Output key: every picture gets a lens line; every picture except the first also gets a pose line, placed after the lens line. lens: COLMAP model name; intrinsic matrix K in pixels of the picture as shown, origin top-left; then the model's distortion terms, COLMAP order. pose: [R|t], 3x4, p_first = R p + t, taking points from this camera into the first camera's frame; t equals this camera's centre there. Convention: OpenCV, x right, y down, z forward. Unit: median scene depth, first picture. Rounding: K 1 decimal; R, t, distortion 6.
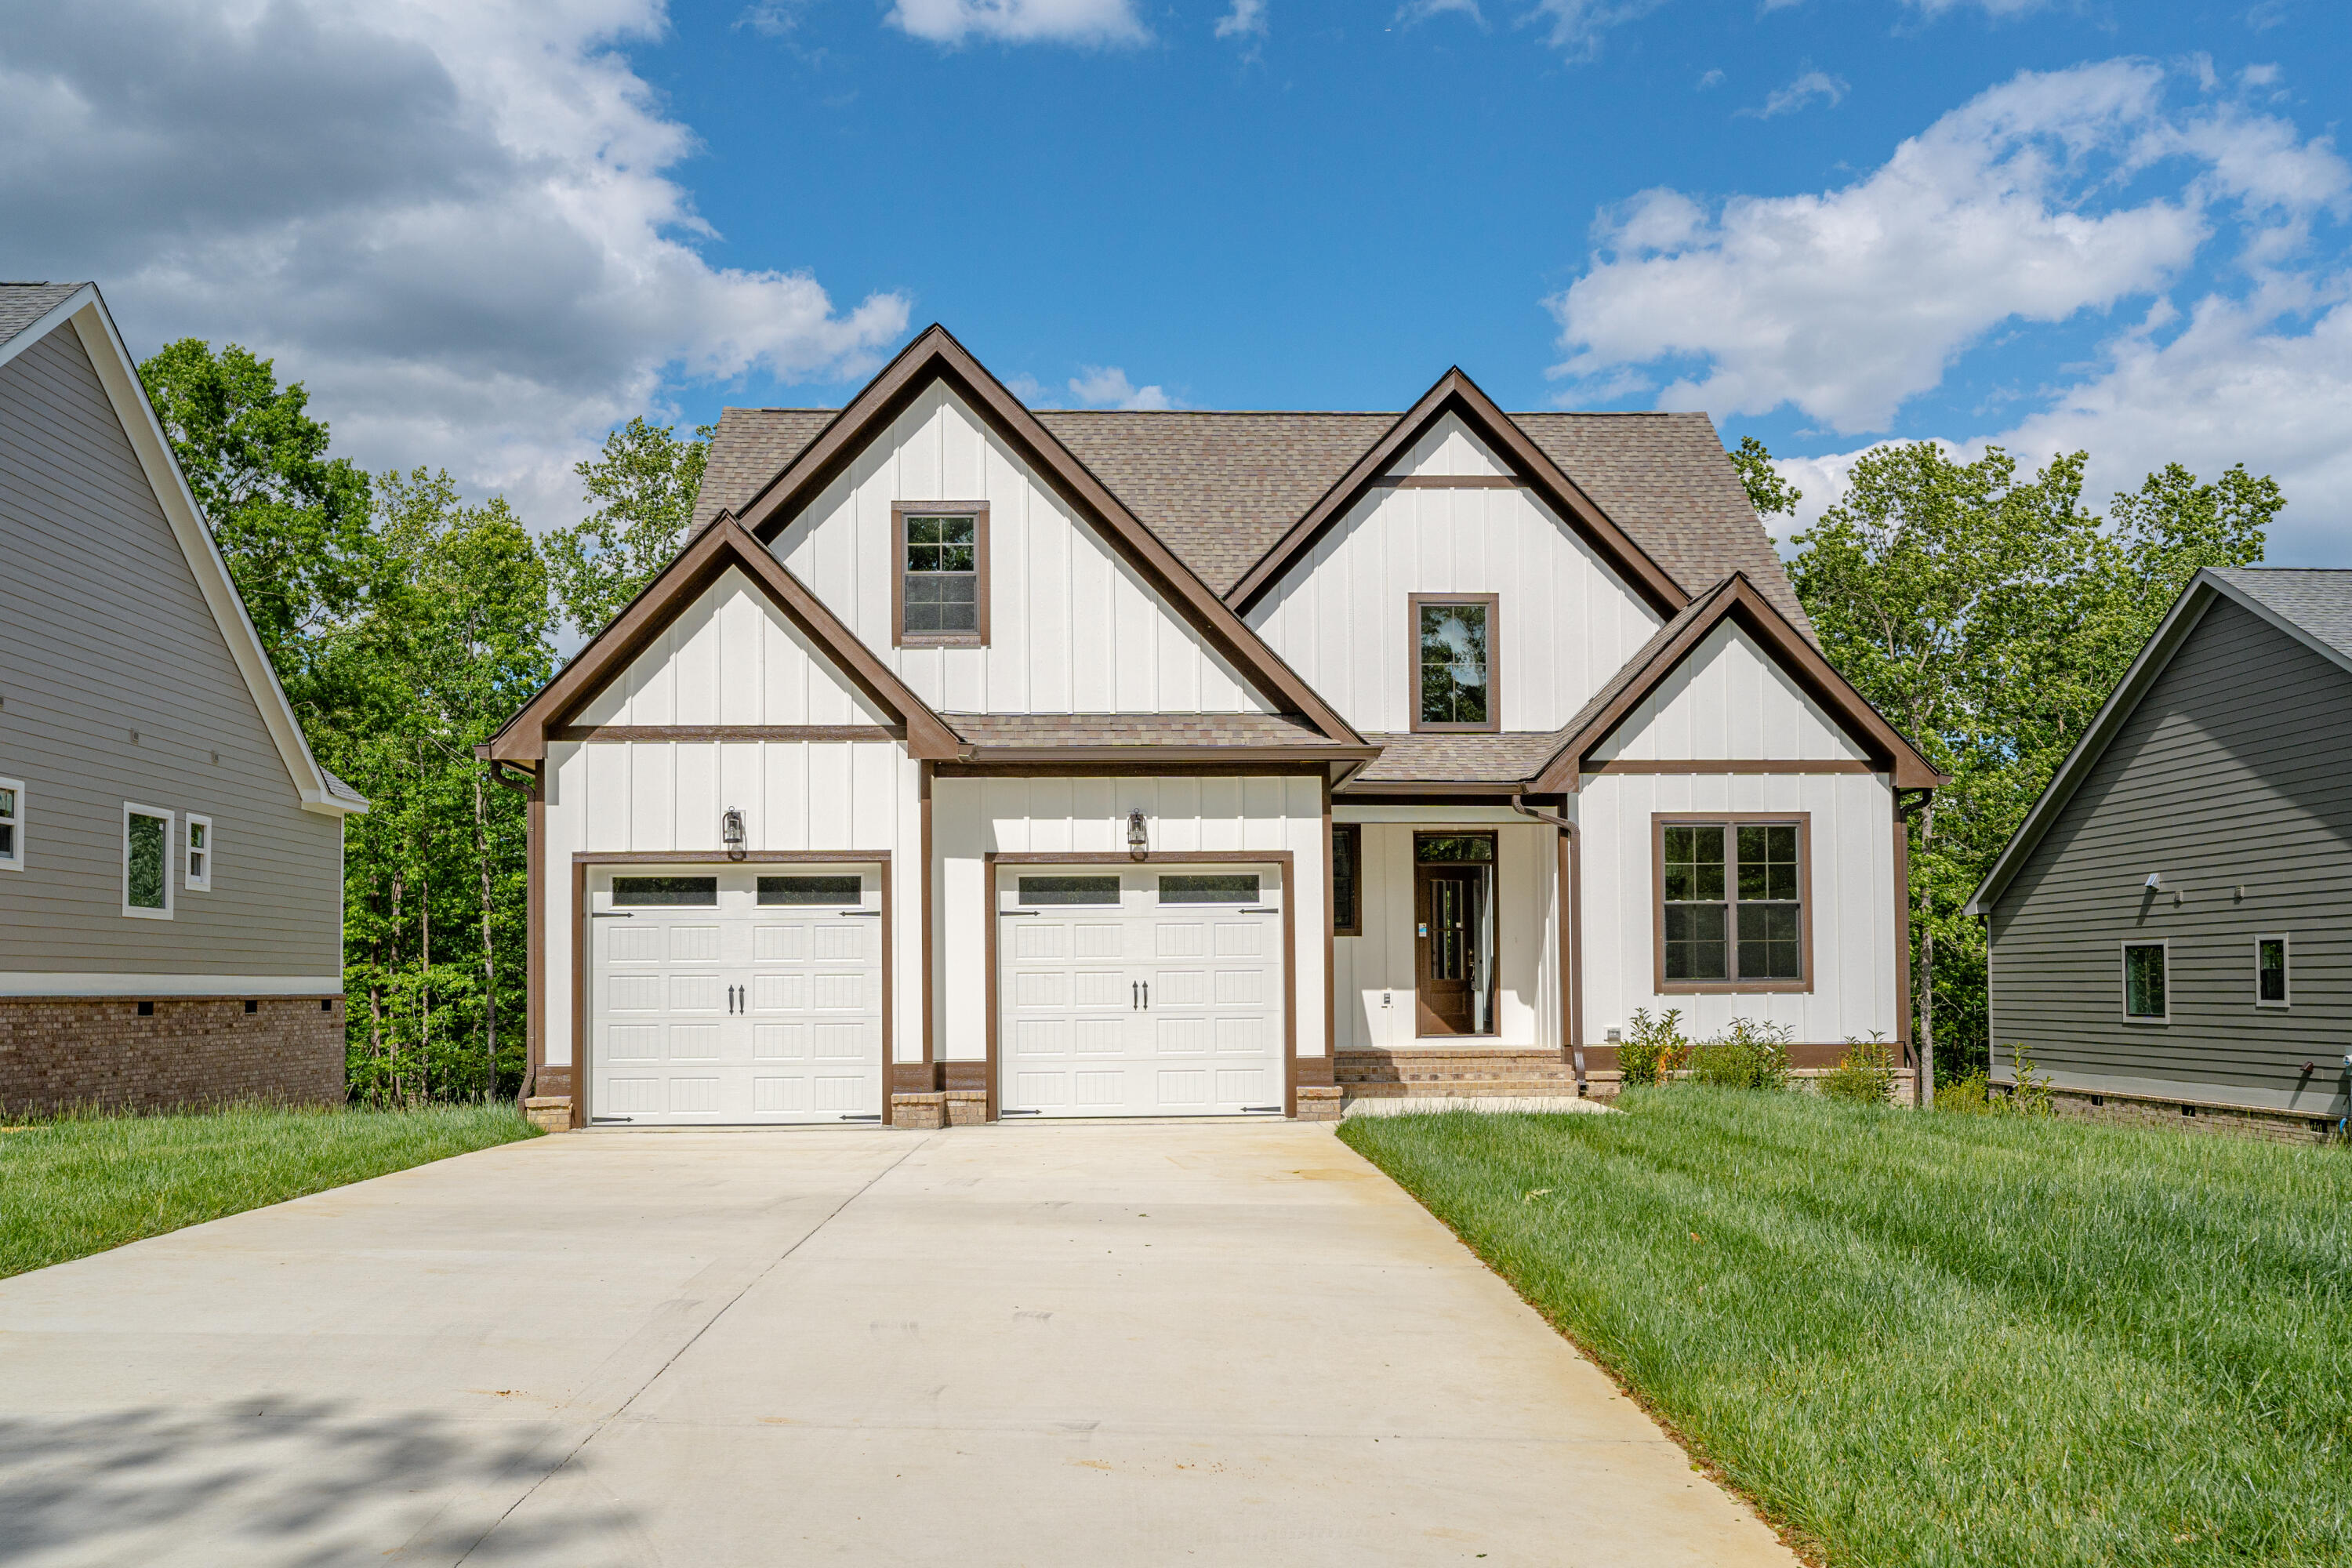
lens RADIAL K [[1903.6, 0, 1078.2], [0, 1903.6, 965.5], [0, 0, 1]] dist [-0.017045, 0.022054]
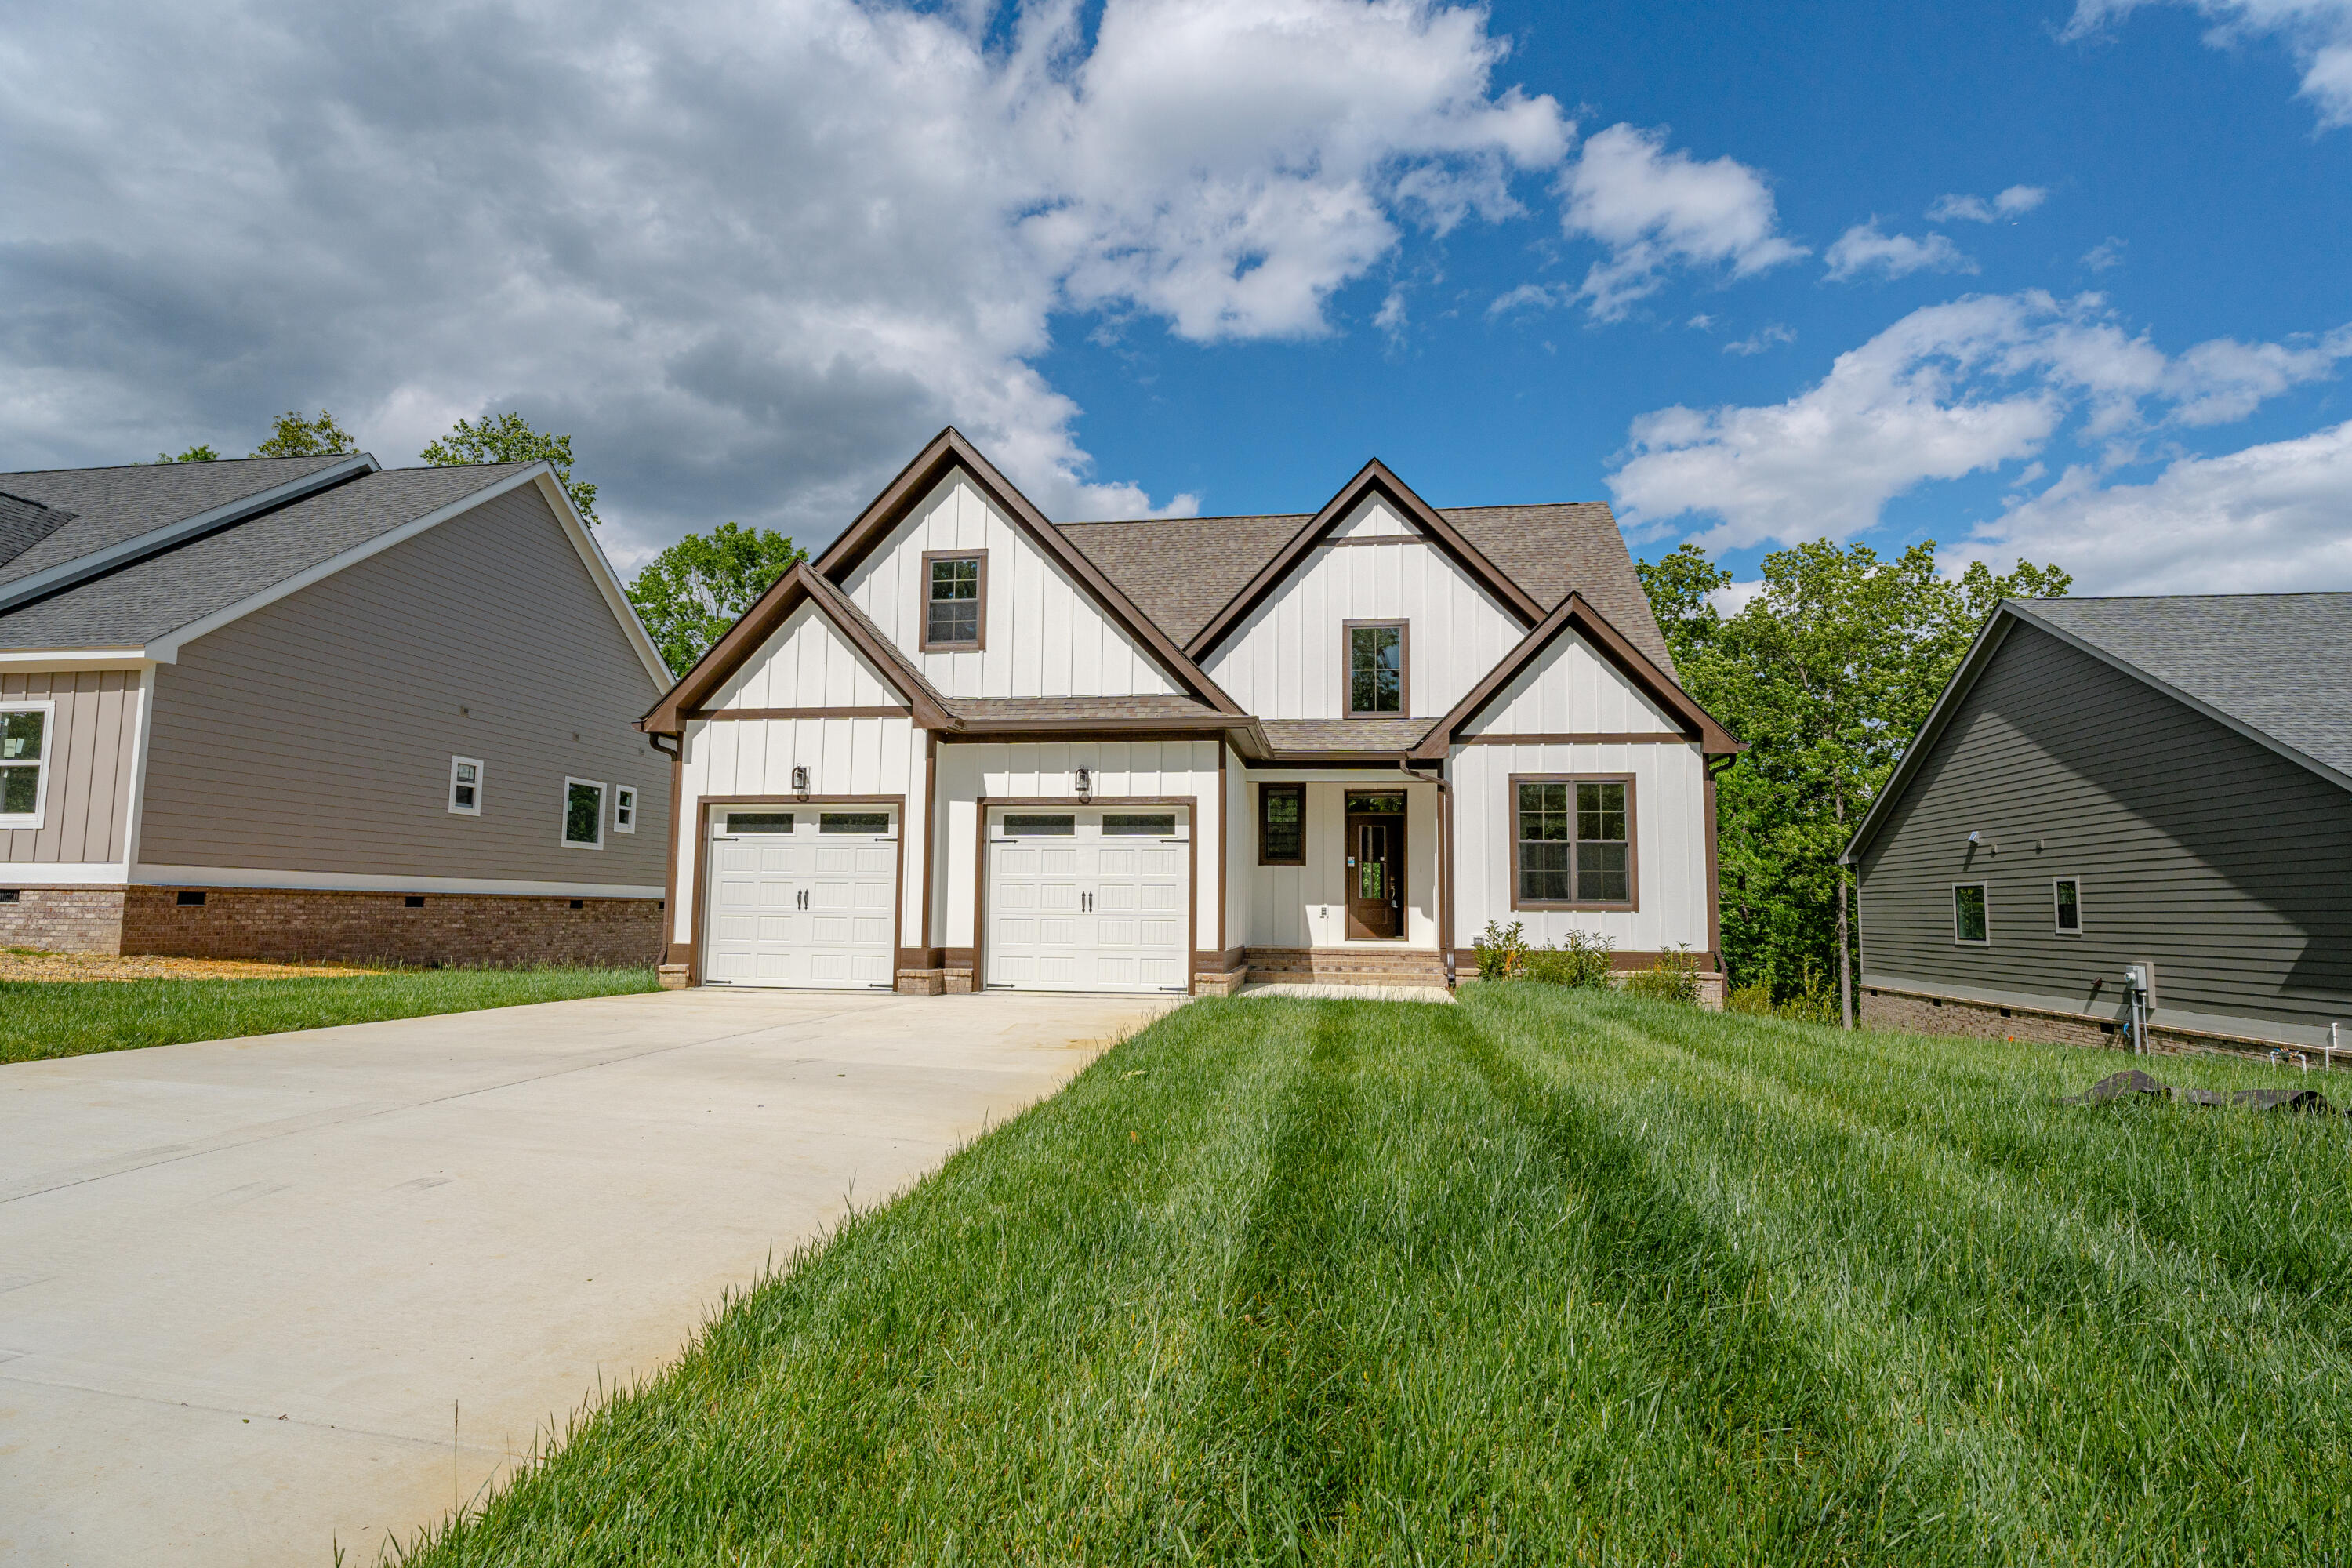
lens RADIAL K [[1116.0, 0, 1146.2], [0, 1116.0, 831.1], [0, 0, 1]] dist [-0.012335, 0.000011]
pose [[0.983803, 0.006838, -0.179121, 0.192966], [-0.017759, 0.998074, -0.059439, 0.010310], [0.178370, 0.061657, 0.982030, 0.195267]]
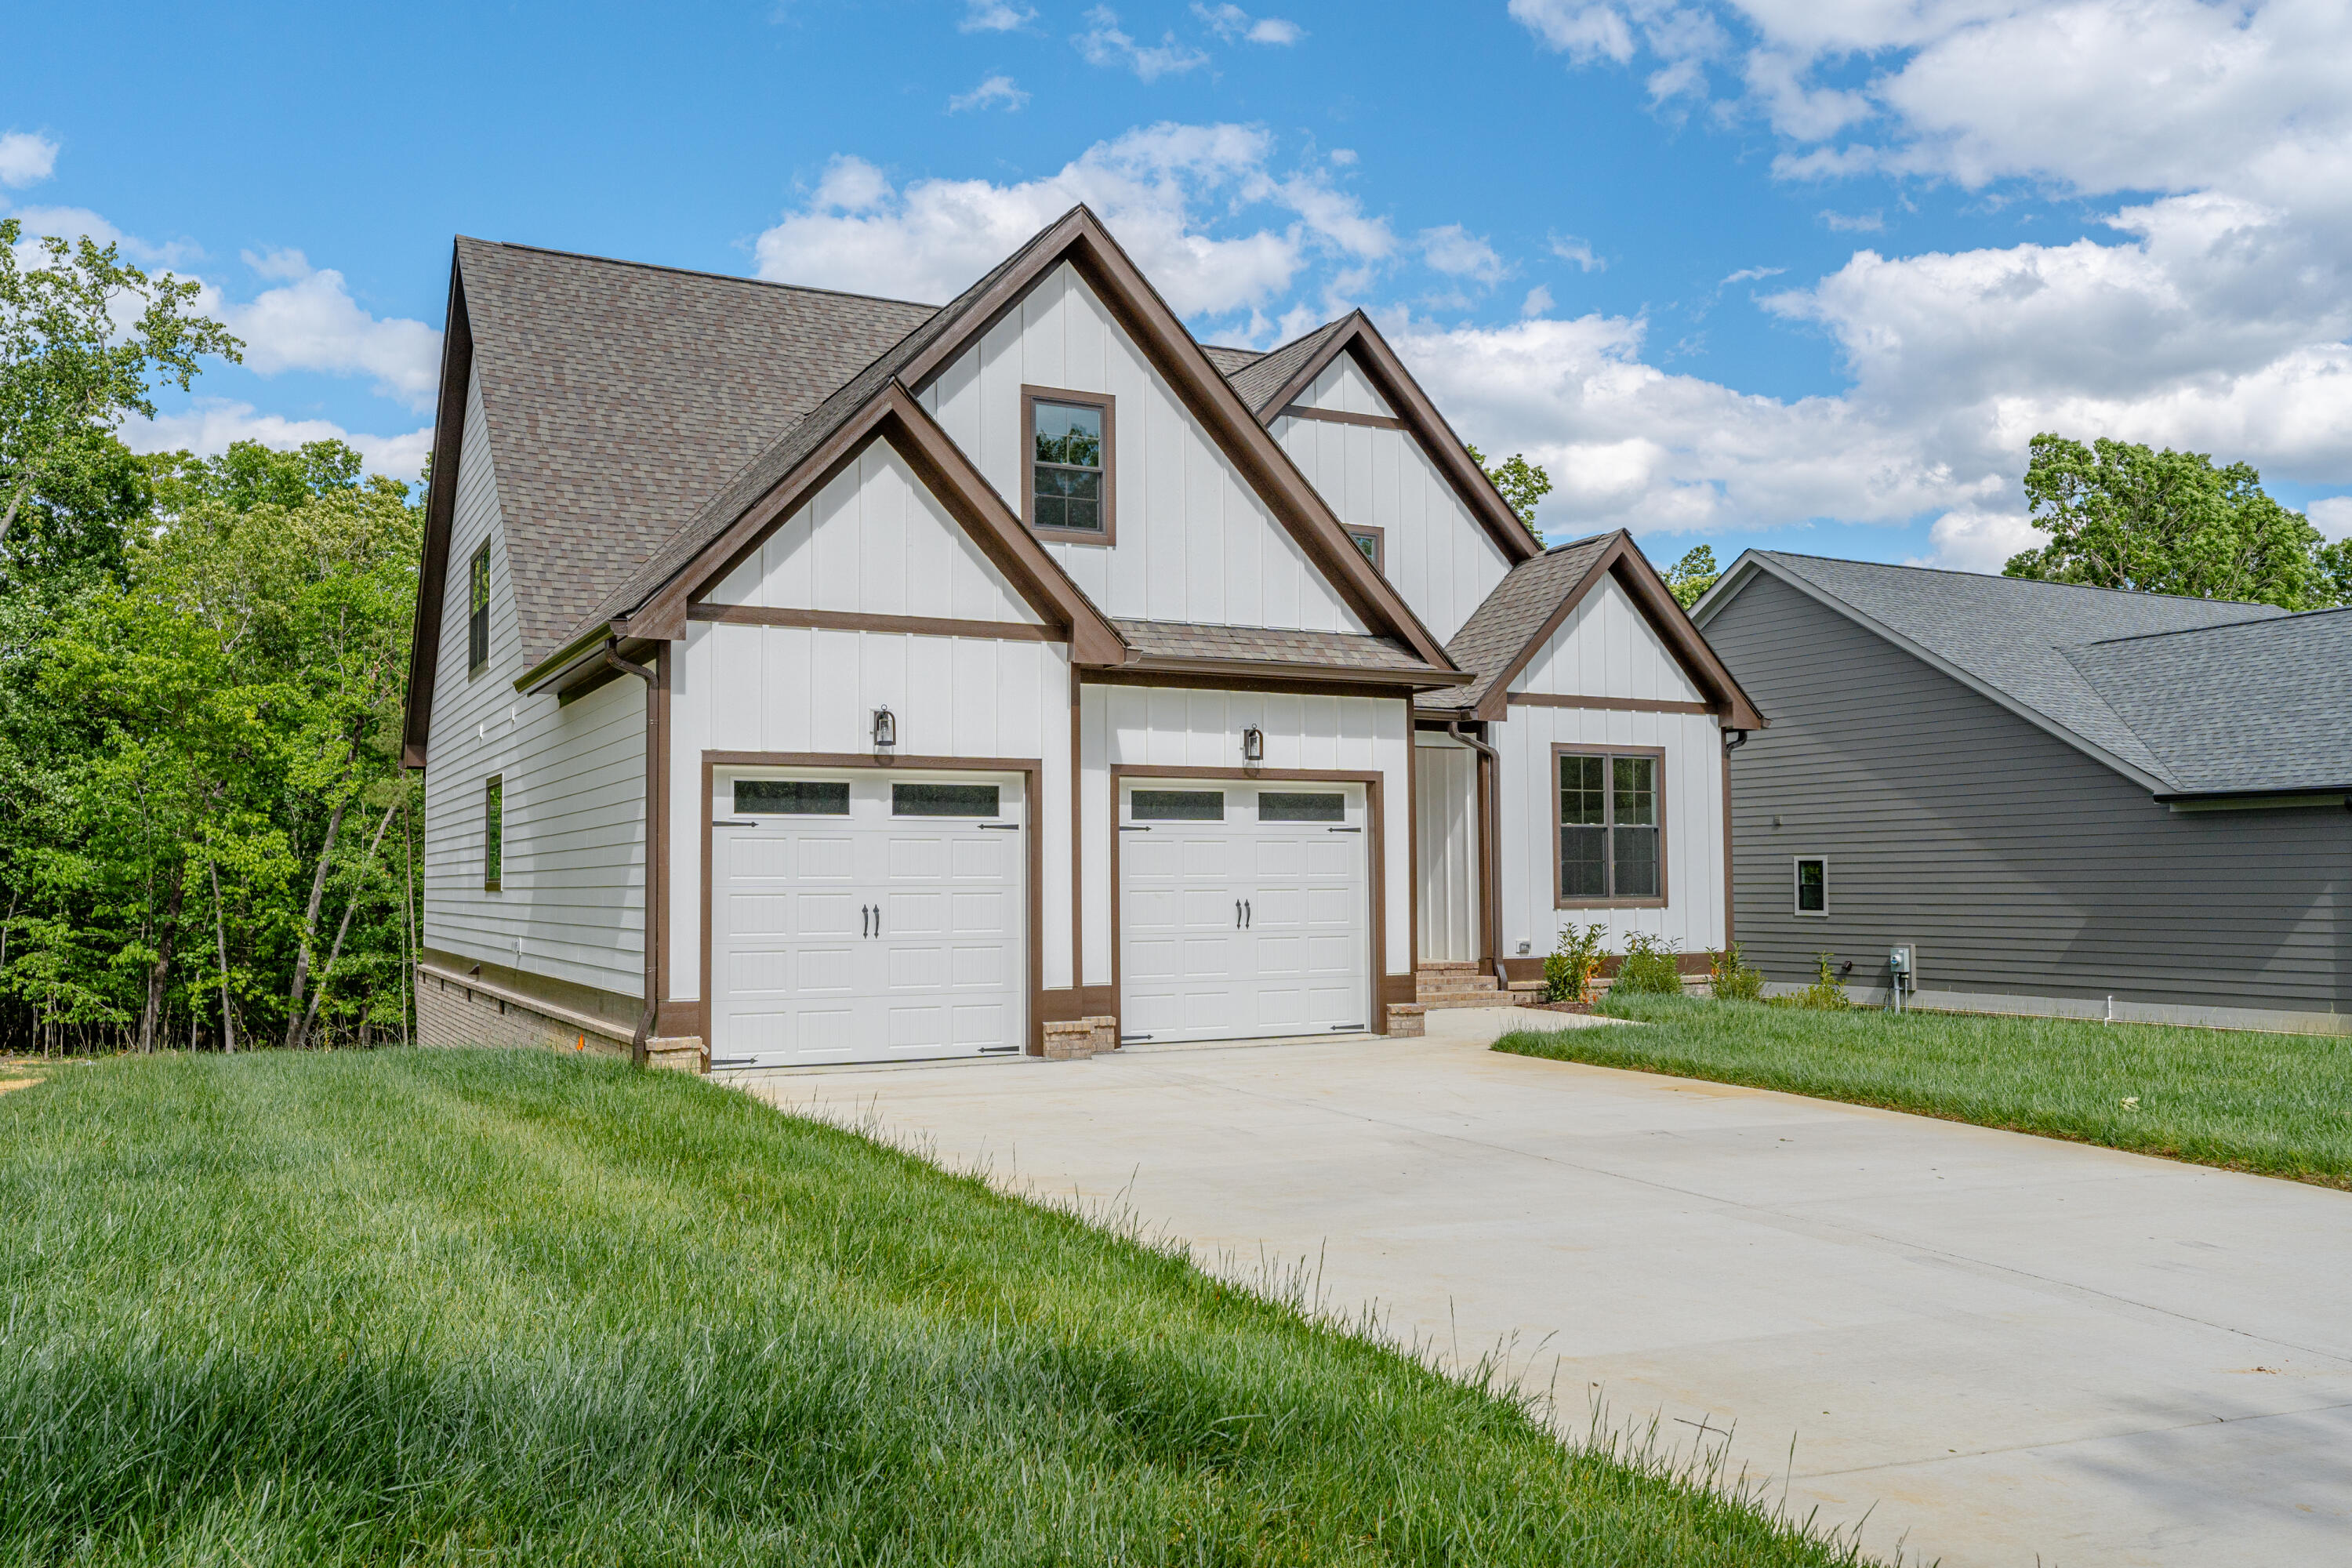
lens RADIAL K [[1903.6, 0, 1068.6], [0, 1903.6, 803.0], [0, 0, 1]] dist [-0.017045, 0.022054]
pose [[0.902971, 0.017618, 0.429341, -0.416223], [0.002375, 0.998939, -0.045987, 0.003175], [-0.429696, 0.042544, 0.901971, 0.138217]]
